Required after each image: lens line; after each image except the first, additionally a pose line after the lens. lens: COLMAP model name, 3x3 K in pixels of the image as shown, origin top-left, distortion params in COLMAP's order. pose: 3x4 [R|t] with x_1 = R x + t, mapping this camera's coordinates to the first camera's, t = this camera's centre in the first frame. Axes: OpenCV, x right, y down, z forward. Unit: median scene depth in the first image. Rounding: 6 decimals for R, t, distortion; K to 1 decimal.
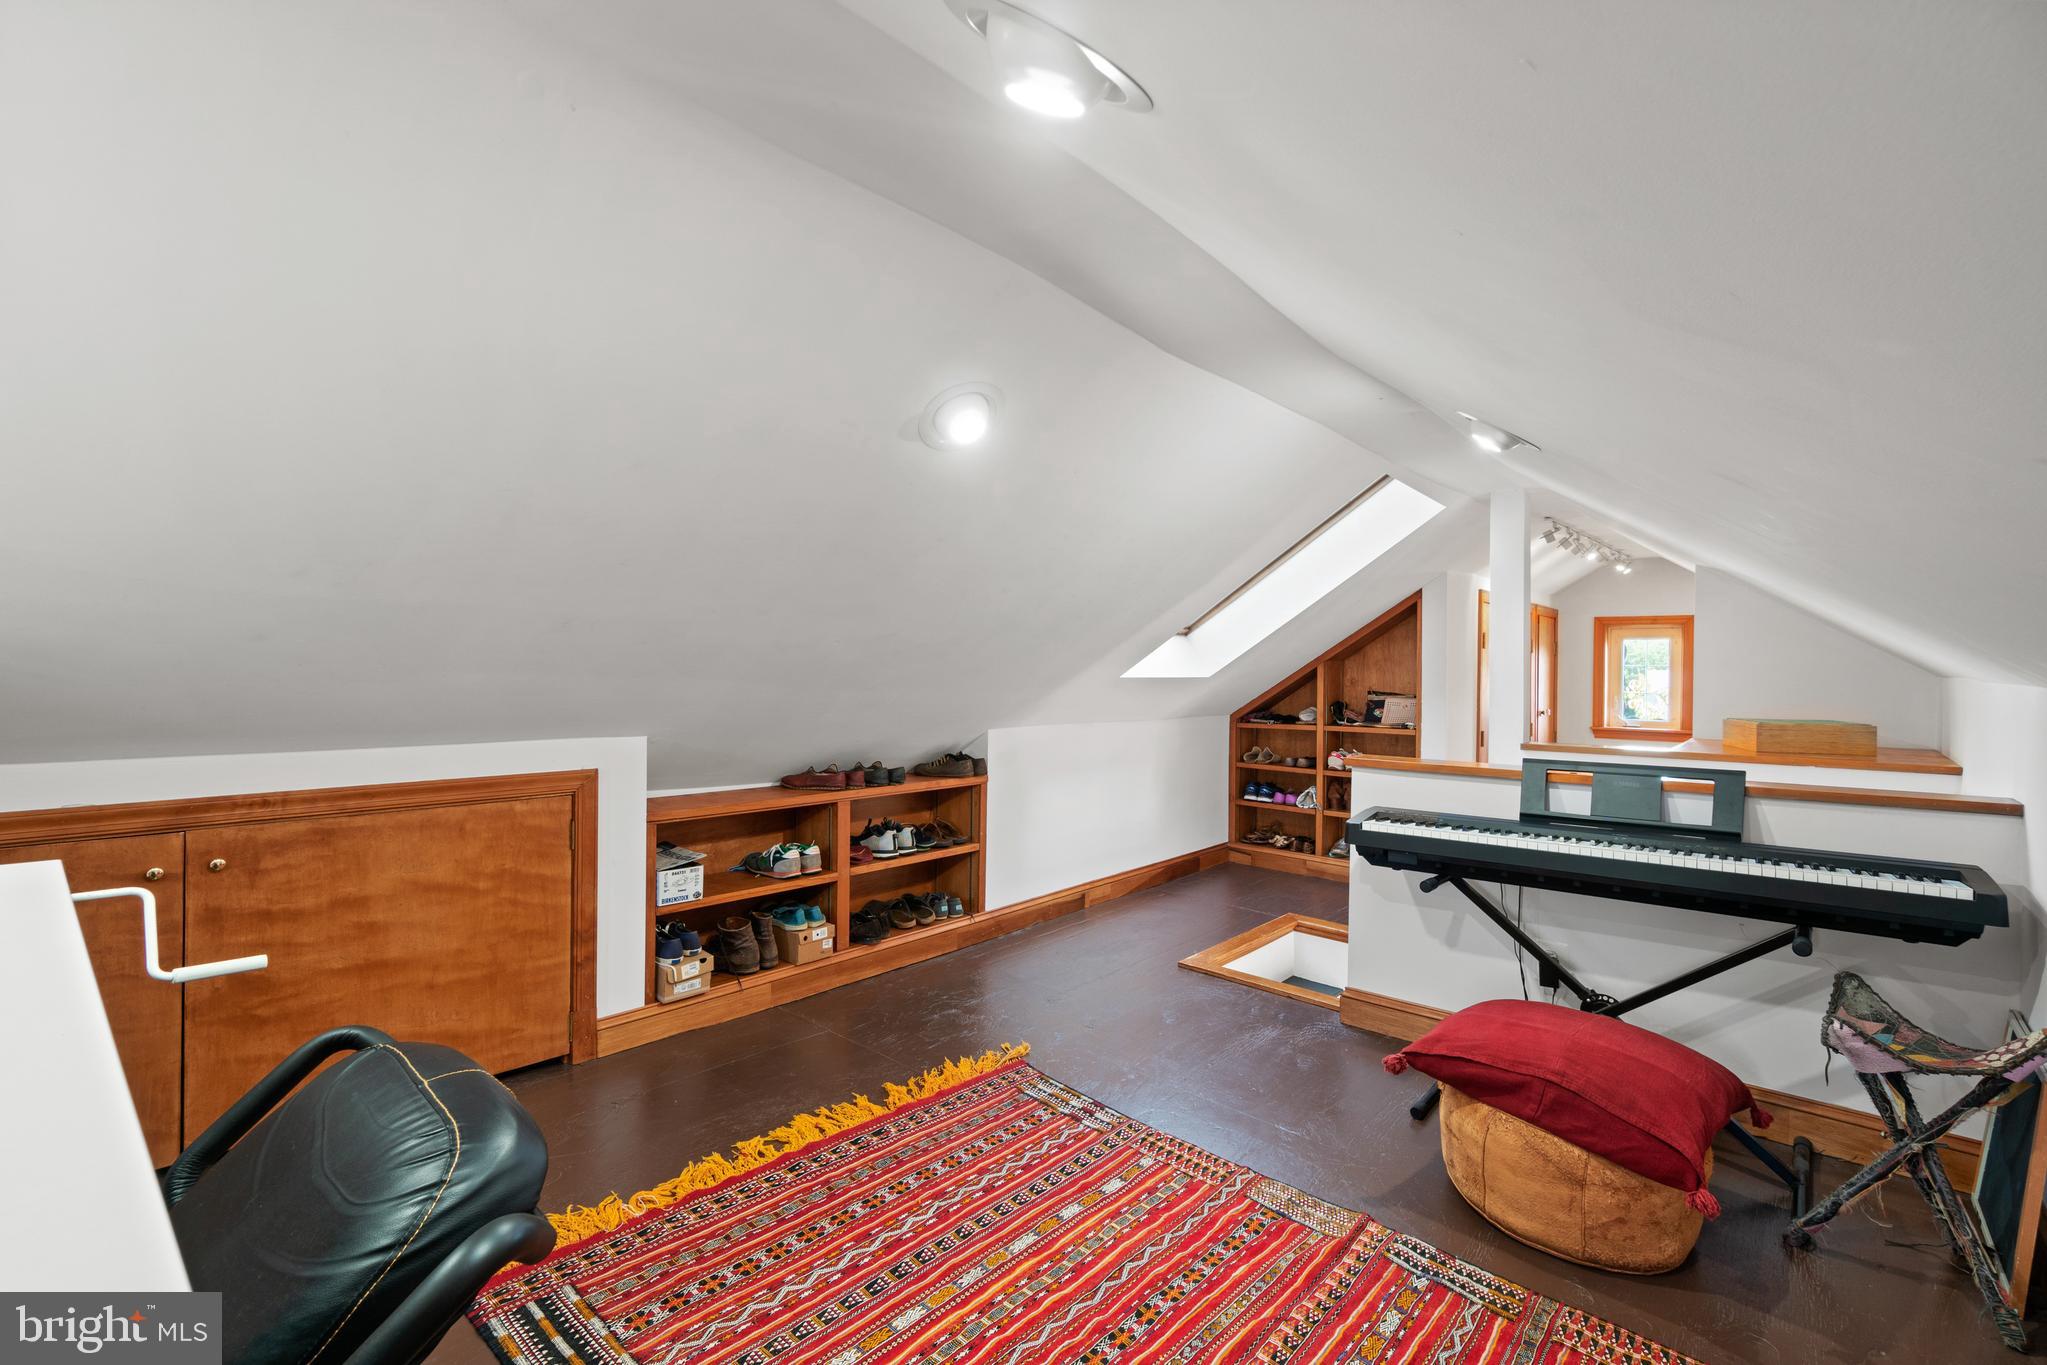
lens RADIAL K [[899.8, 0, 1023.6], [0, 899.8, 678.3], [0, 0, 1]] dist [-0.000399, -0.000013]
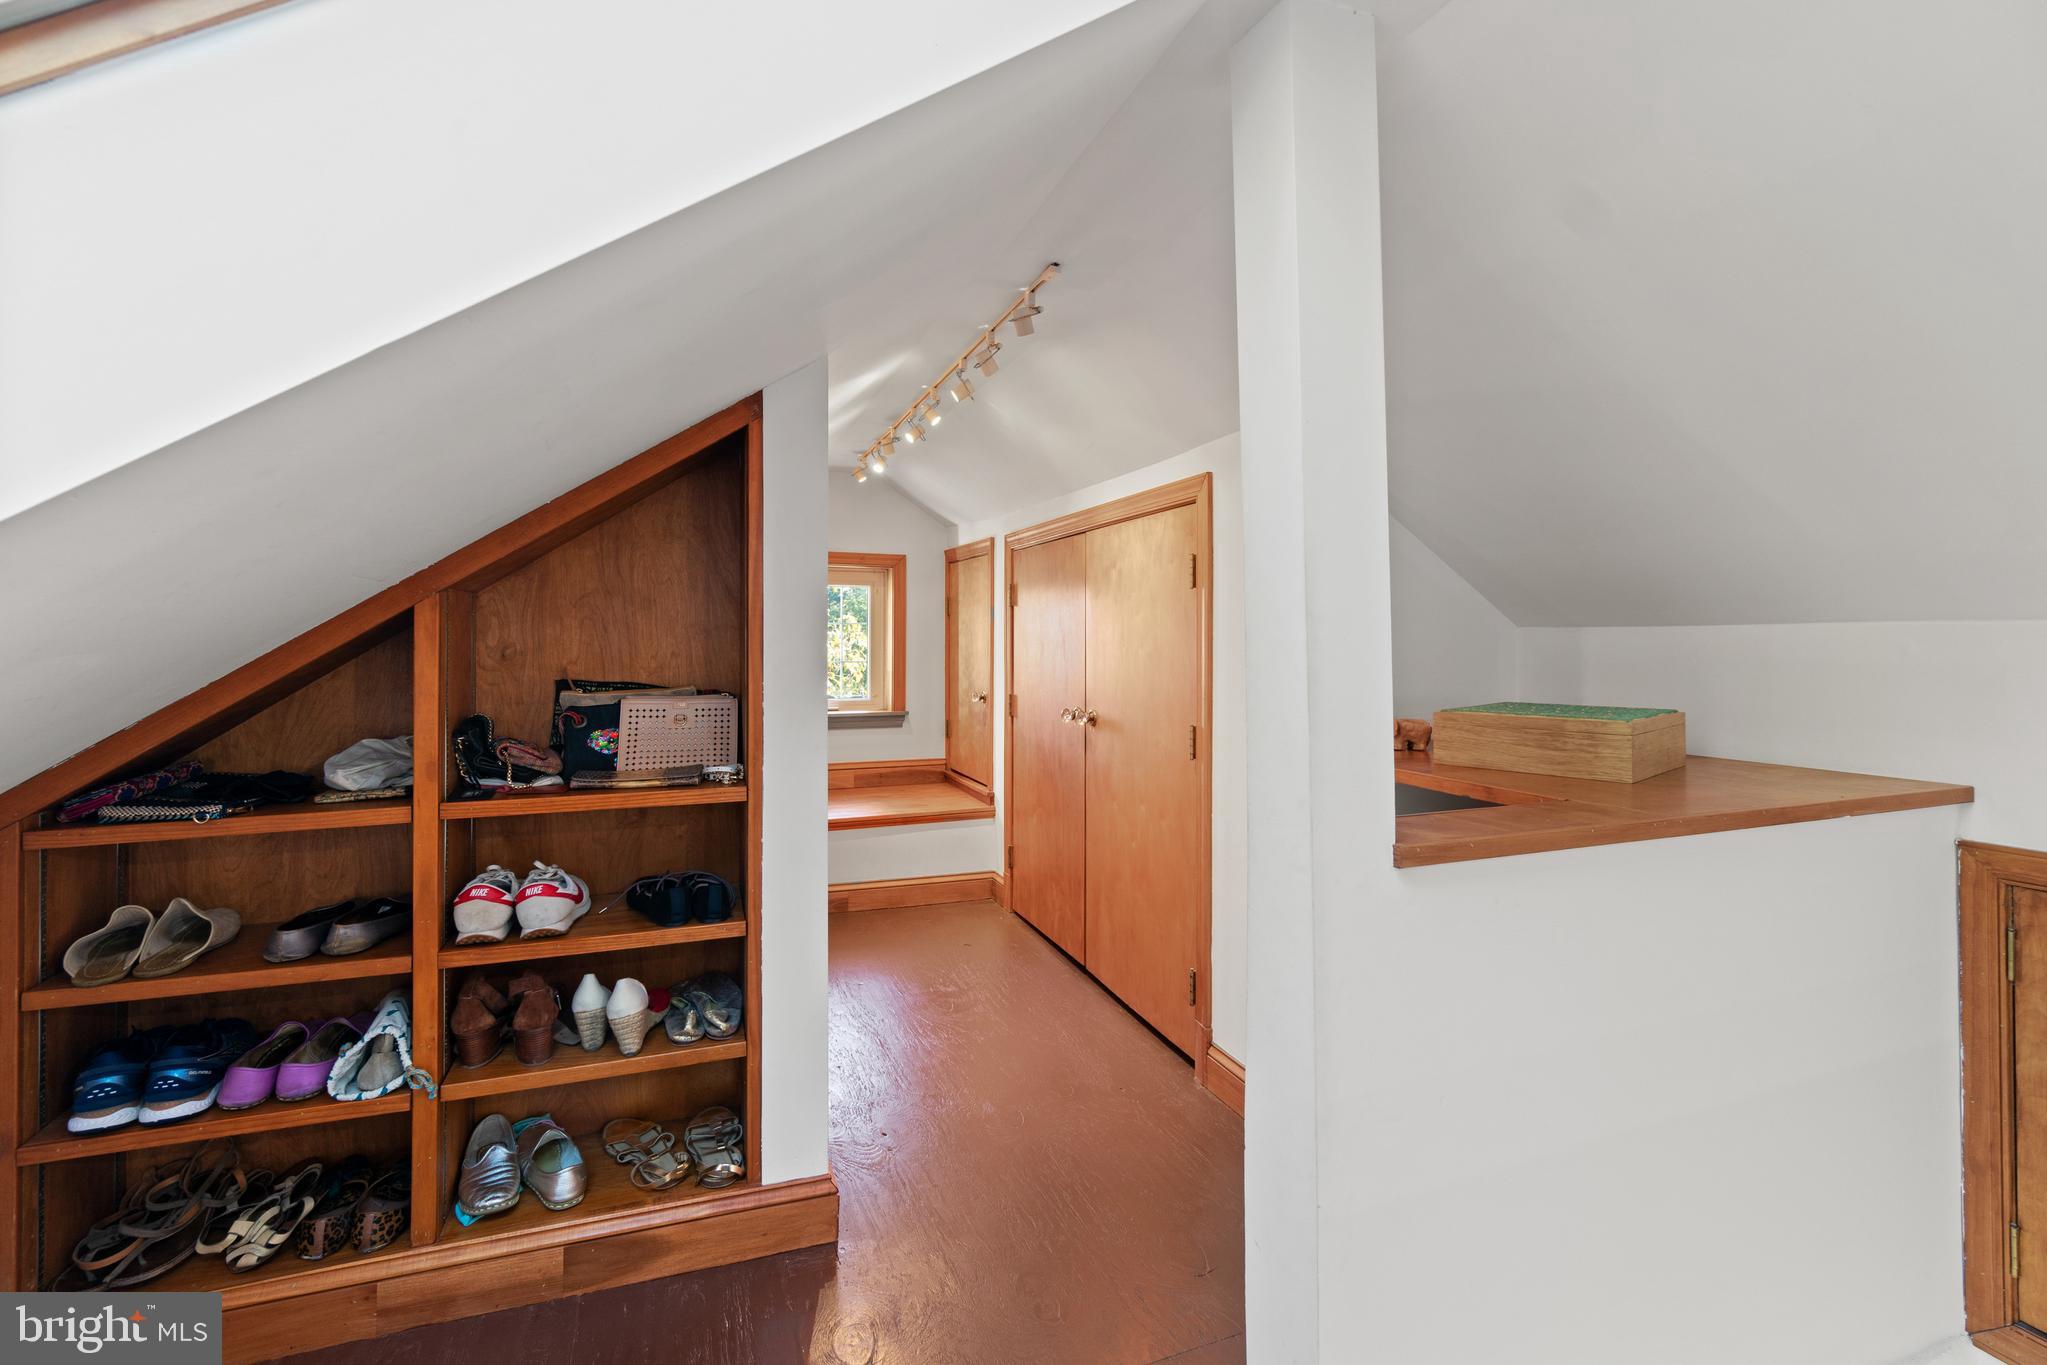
lens RADIAL K [[895.1, 0, 1004.9], [0, 895.1, 638.5], [0, 0, 1]] dist [-0.003337, -0.000353]
pose [[0.483858, -0.004488, 0.875135, 0.164024], [0.009932, 0.999951, -0.000363, -0.000183], [-0.875090, 0.008868, 0.483879, 0.687955]]
